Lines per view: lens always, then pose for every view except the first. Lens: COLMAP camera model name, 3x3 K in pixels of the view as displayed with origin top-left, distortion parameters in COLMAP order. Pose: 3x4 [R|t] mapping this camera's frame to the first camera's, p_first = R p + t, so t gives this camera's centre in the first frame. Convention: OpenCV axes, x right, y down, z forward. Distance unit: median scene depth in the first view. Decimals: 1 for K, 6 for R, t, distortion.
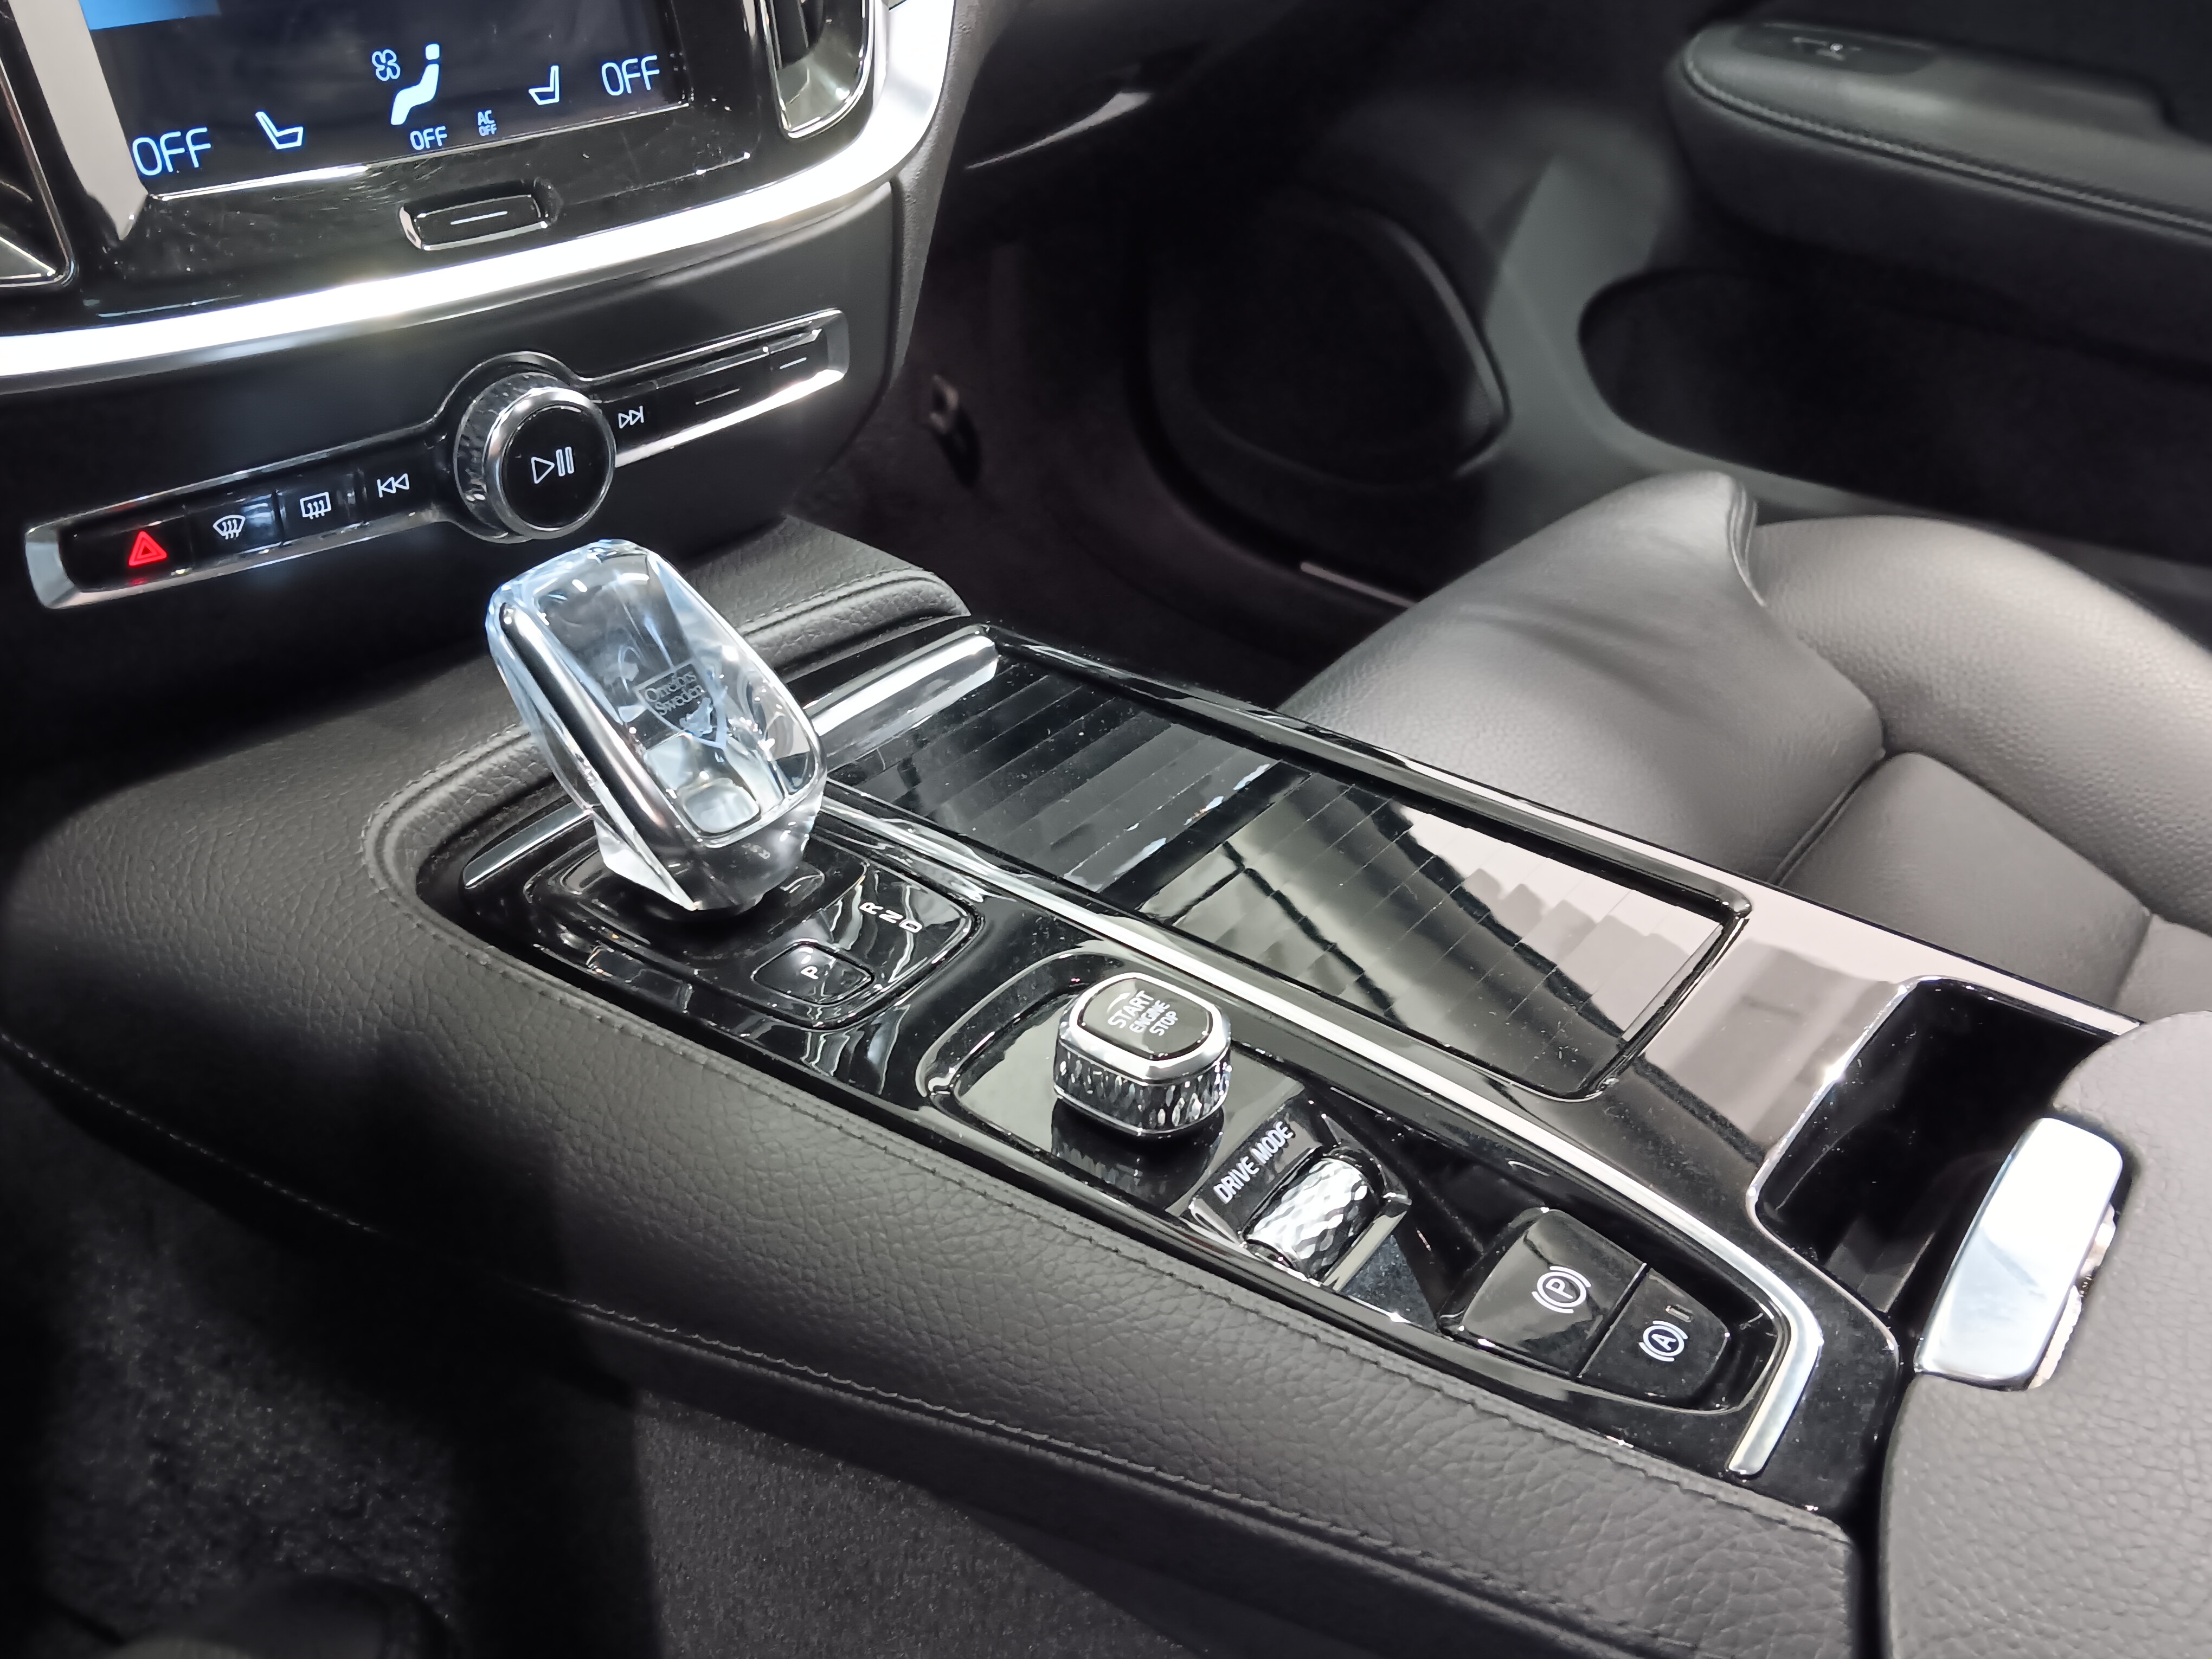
lens RADIAL K [[2016.0, 0, 1106.0], [0, 2016.0, 829.5], [0, 0, 1]] dist [0.141441, -0.310089]
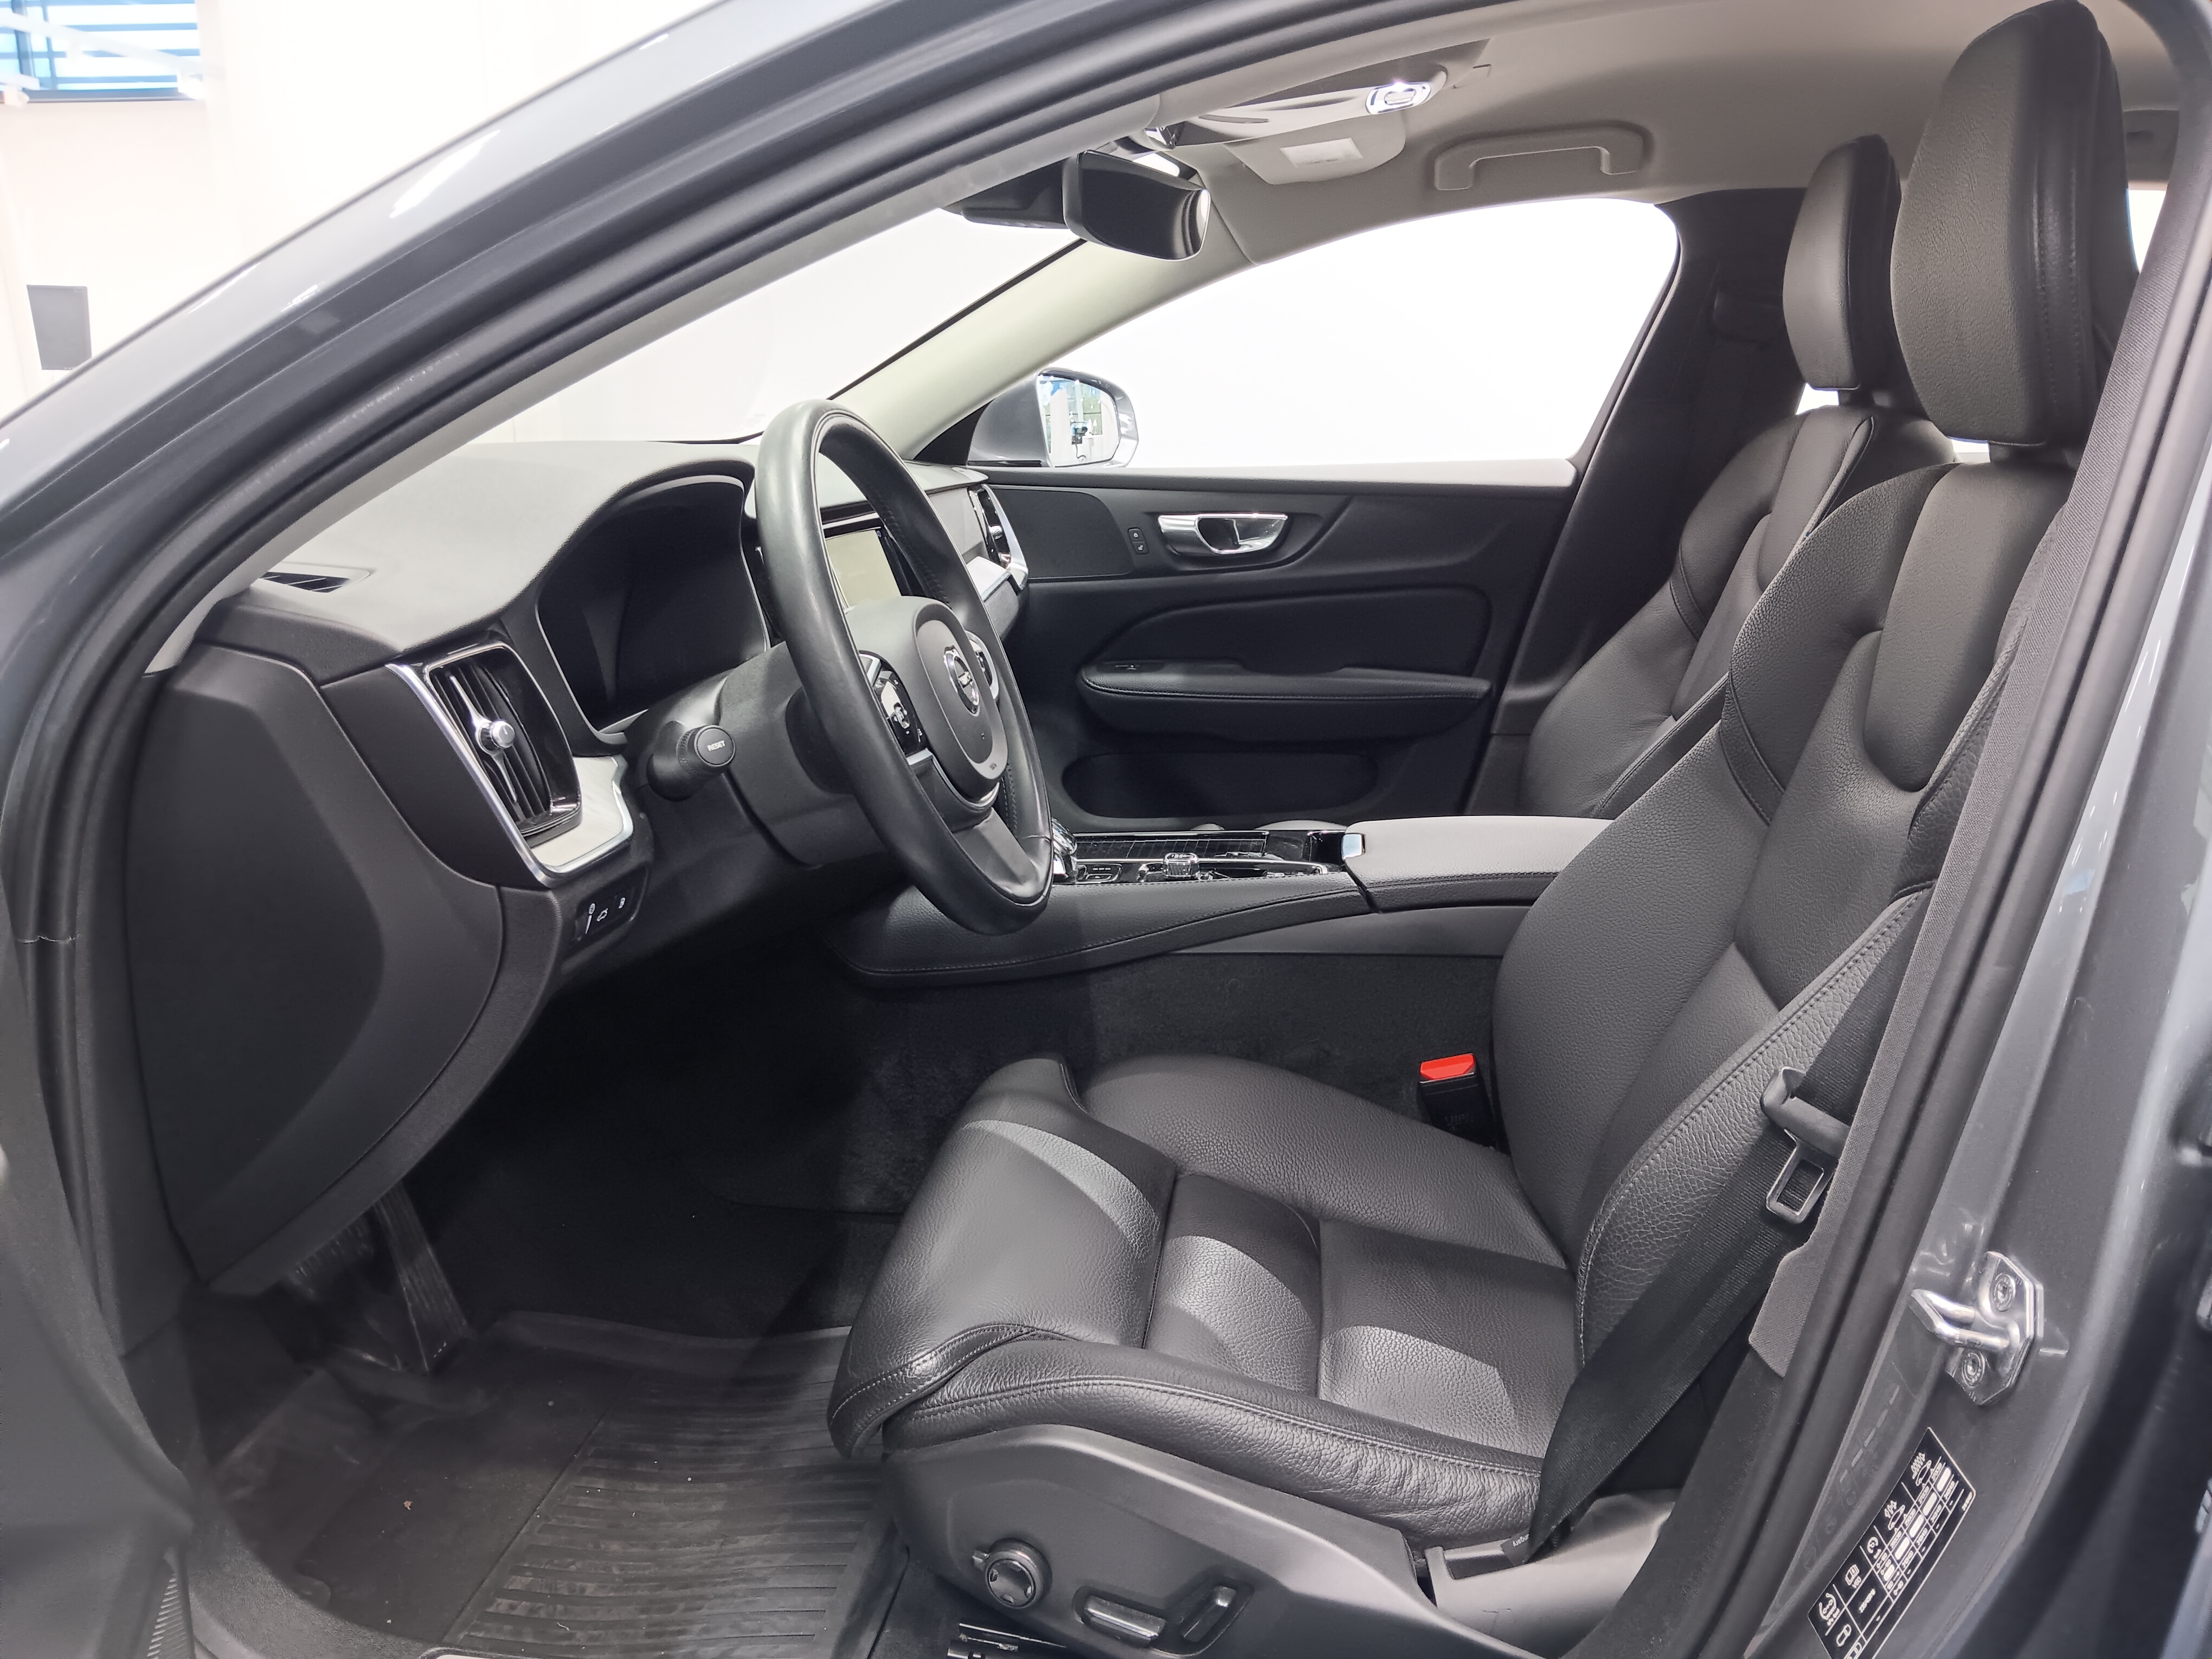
lens RADIAL K [[1696.2, 0, 1106.0], [0, 1696.2, 829.5], [0, 0, 1]] dist [0.076645, -0.187069]
pose [[0.886127, -0.193465, 0.421129, -1.469238], [0.310802, 0.922138, -0.230356, 0.734631], [-0.343773, 0.335013, 0.877261, -2.006759]]
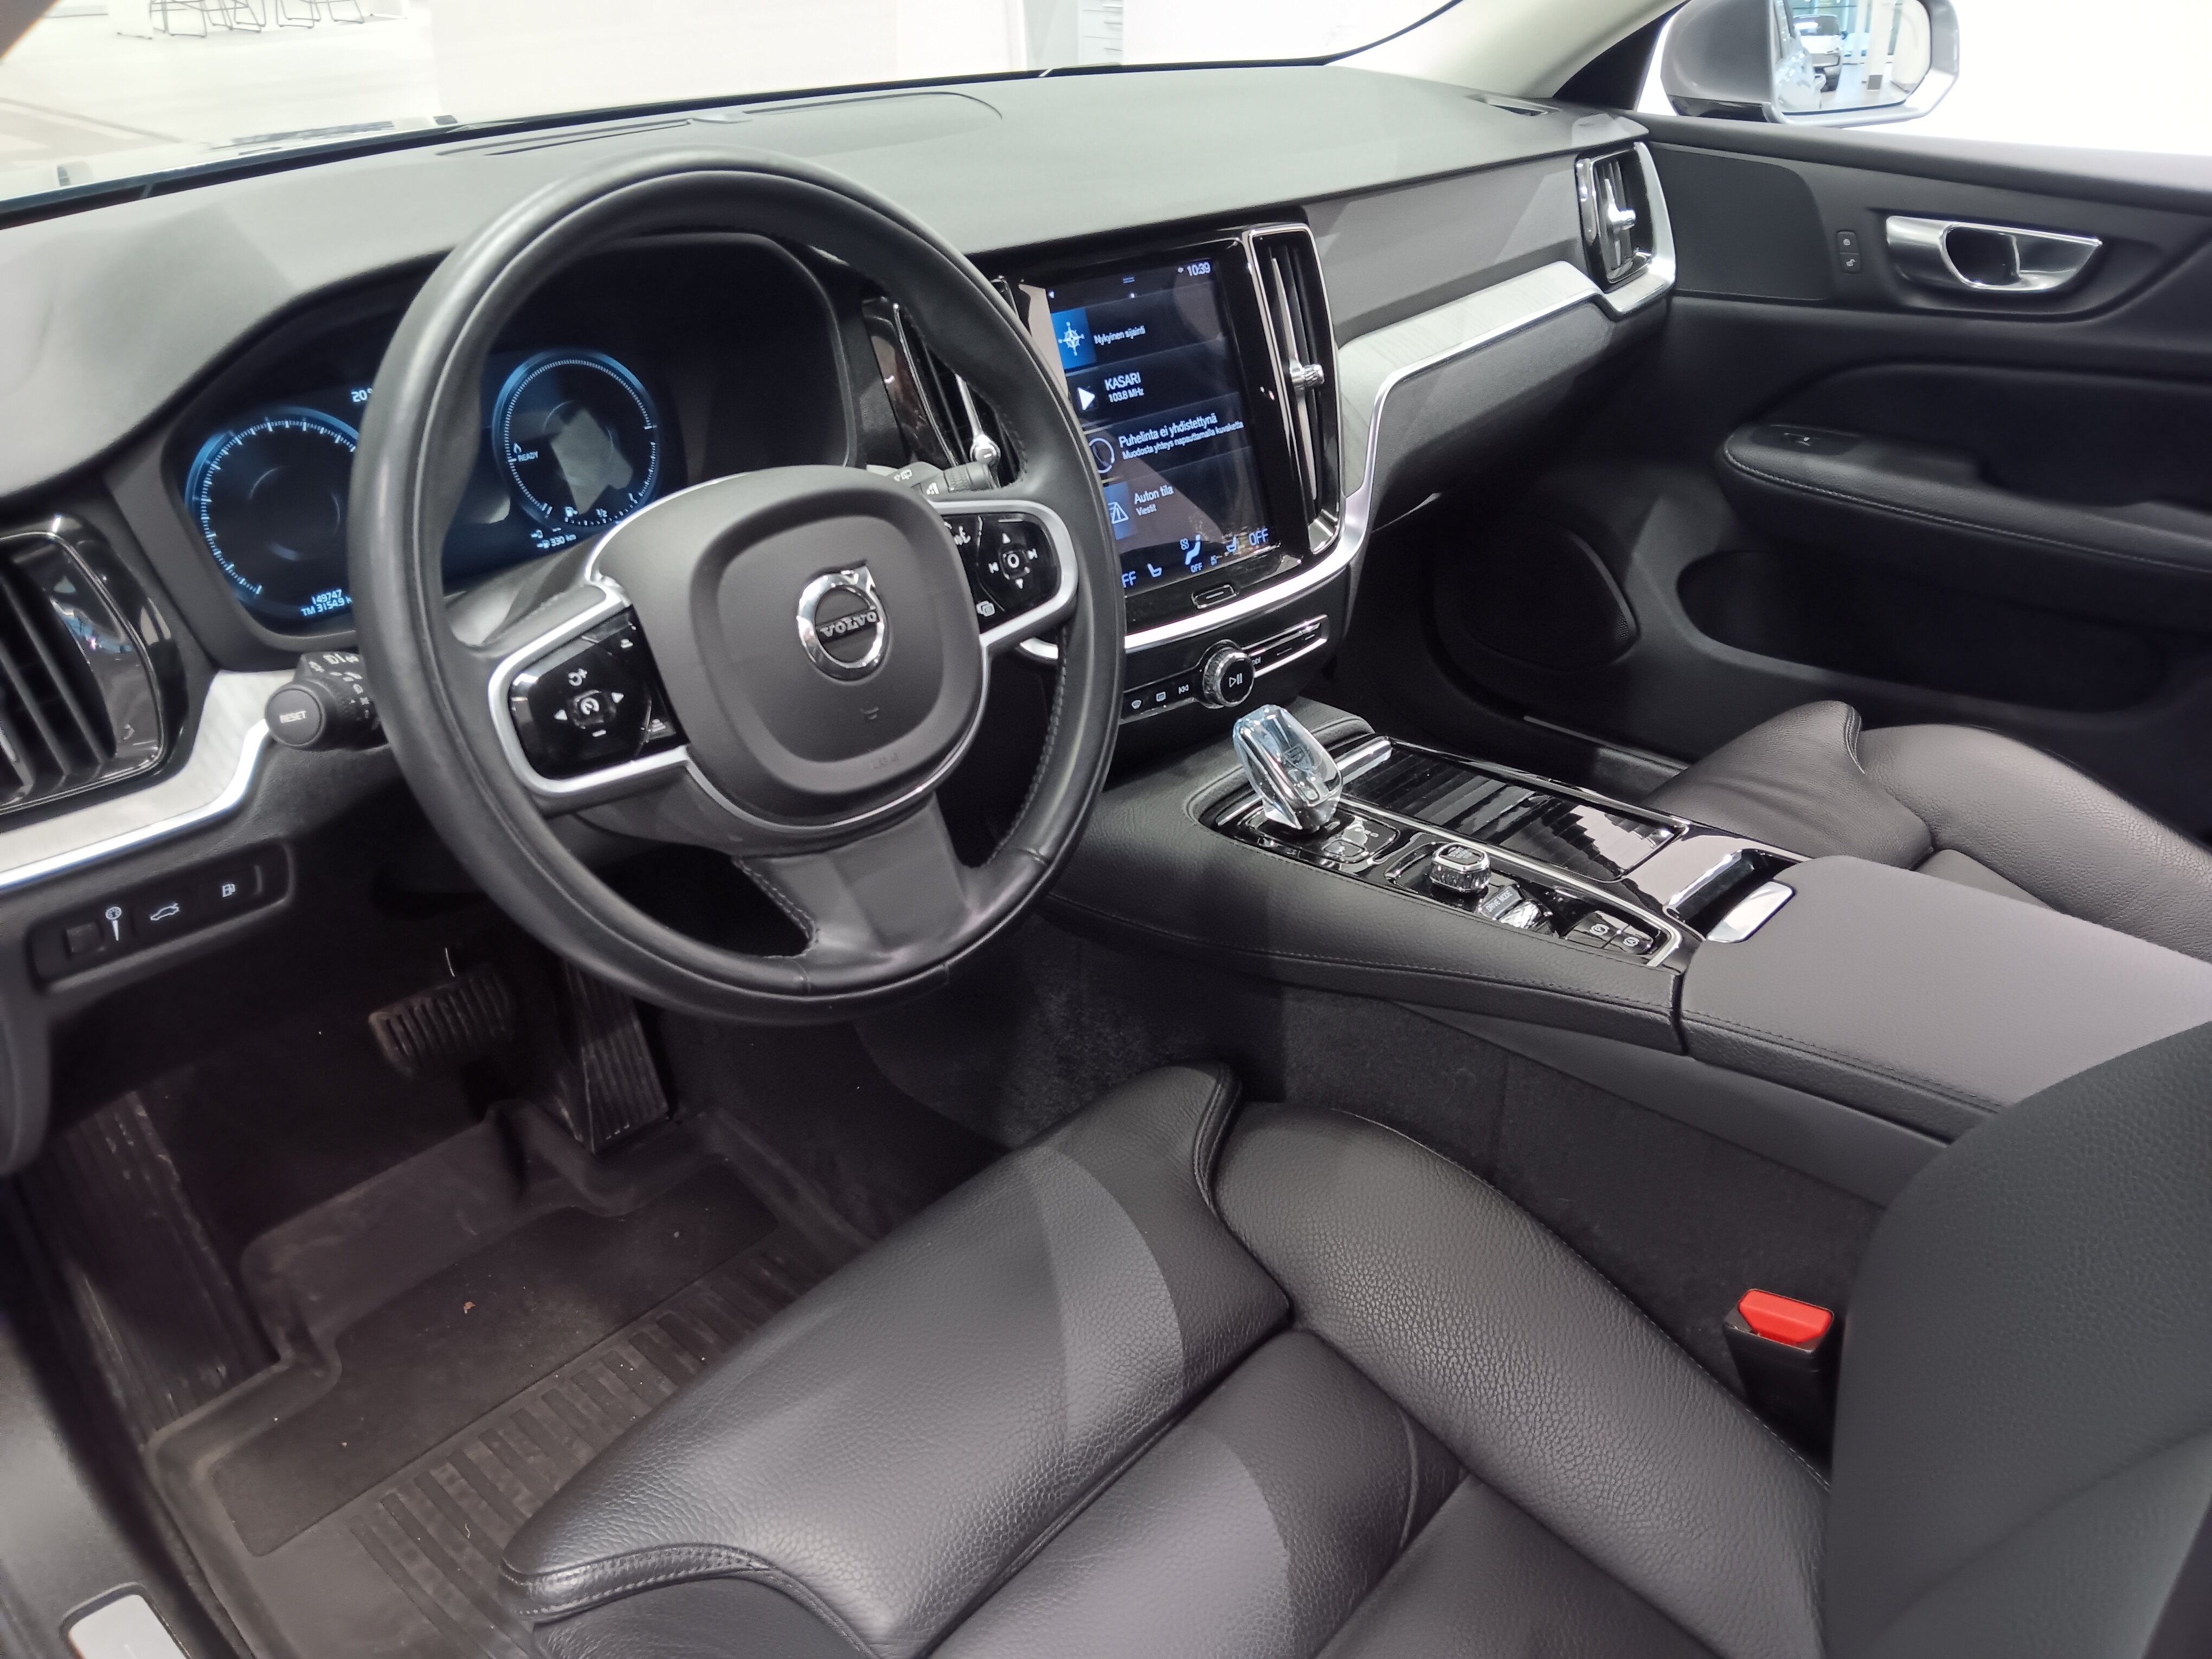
lens RADIAL K [[1696.2, 0, 1106.0], [0, 1696.2, 829.5], [0, 0, 1]] dist [0.076645, -0.187069]
pose [[0.987994, -0.012337, -0.153996, -0.094529], [0.000454, 0.997034, -0.076963, 0.210194], [0.154489, 0.075969, 0.985069, -1.332141]]
